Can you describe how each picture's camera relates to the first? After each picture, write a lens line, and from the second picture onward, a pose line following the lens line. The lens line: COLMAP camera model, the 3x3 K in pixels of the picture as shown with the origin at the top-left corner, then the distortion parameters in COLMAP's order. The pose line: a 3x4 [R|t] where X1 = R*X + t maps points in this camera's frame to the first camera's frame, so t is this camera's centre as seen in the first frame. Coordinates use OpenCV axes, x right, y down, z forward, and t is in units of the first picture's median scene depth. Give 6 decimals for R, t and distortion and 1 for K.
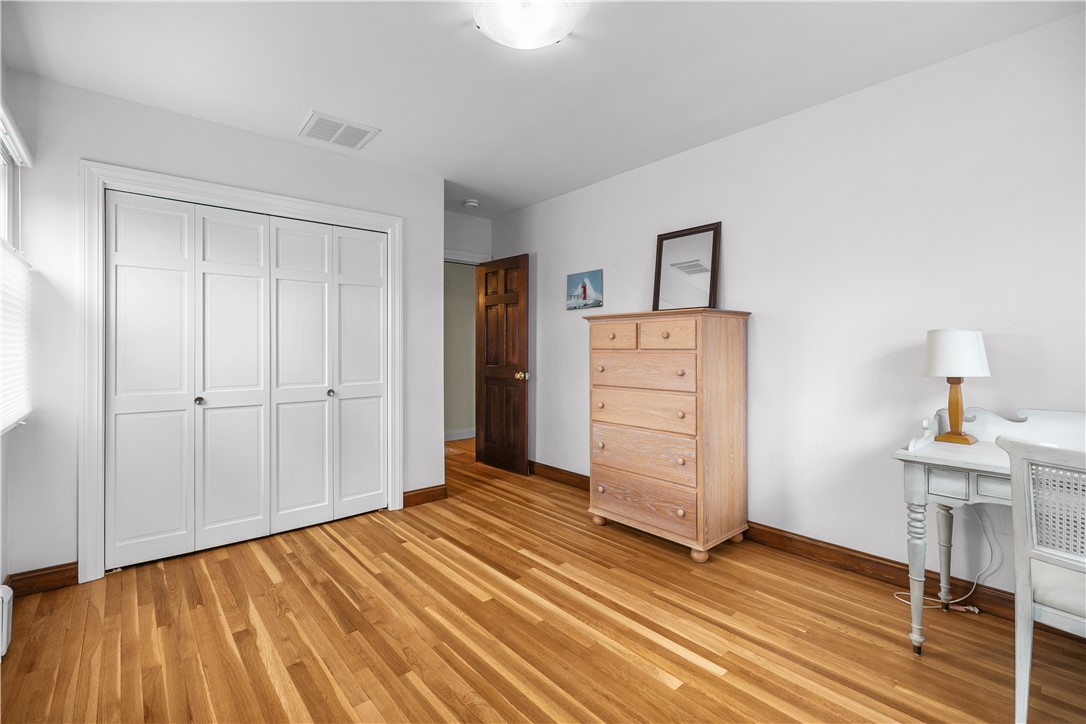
lens RADIAL K [[488.3, 0, 549.7], [0, 488.3, 353.9], [0, 0, 1]] dist [0.000669, 0.000020]
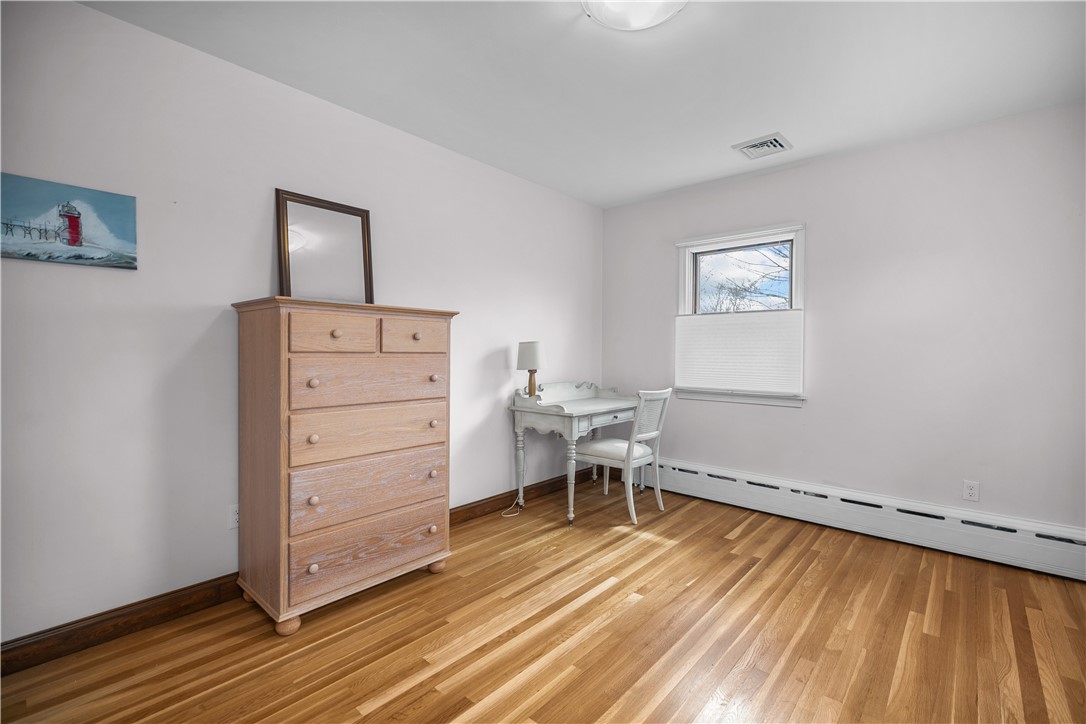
lens RADIAL K [[488.3, 0, 549.7], [0, 488.3, 353.9], [0, 0, 1]] dist [0.000669, 0.000020]
pose [[-0.146733, -0.004658, 0.989165, -0.658141], [0.002506, 0.999984, 0.005081, -0.011246], [-0.989173, 0.003224, -0.146719, 0.885986]]
